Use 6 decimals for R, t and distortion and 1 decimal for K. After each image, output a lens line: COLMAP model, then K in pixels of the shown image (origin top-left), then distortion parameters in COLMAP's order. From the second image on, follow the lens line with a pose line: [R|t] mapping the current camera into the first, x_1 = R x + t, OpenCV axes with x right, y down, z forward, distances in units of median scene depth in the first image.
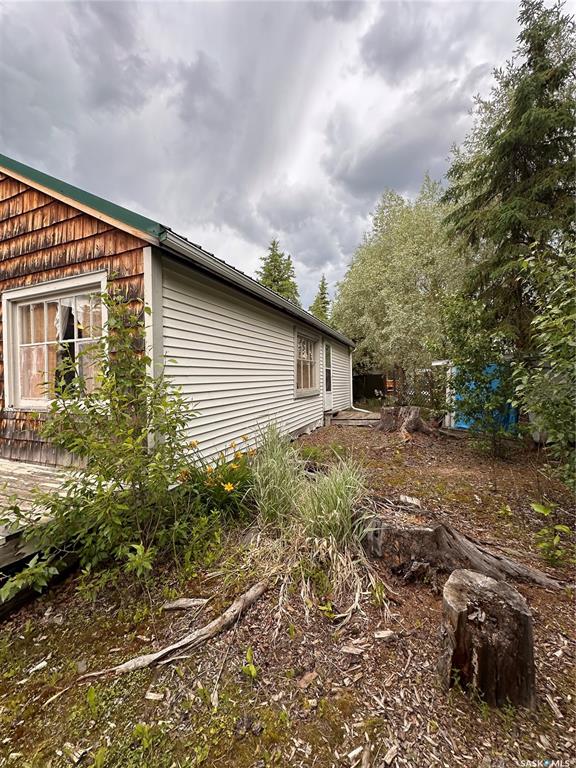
lens RADIAL K [[304.5, 0, 285.7], [0, 304.5, 382.6], [0, 0, 1]] dist [-0.001369, -0.000174]
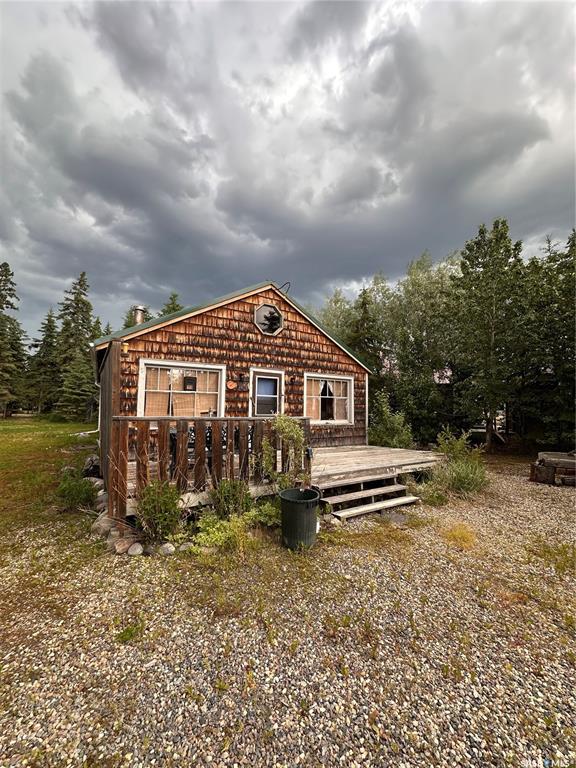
lens RADIAL K [[326.8, 0, 288.0], [0, 326.8, 384.0], [0, 0, 1]] dist [0.000120, -0.000065]
pose [[0.563365, 0.073314, 0.822949, -3.244774], [-0.014045, 0.996761, -0.079184, -0.022758], [-0.826089, 0.033051, 0.562570, -0.262322]]
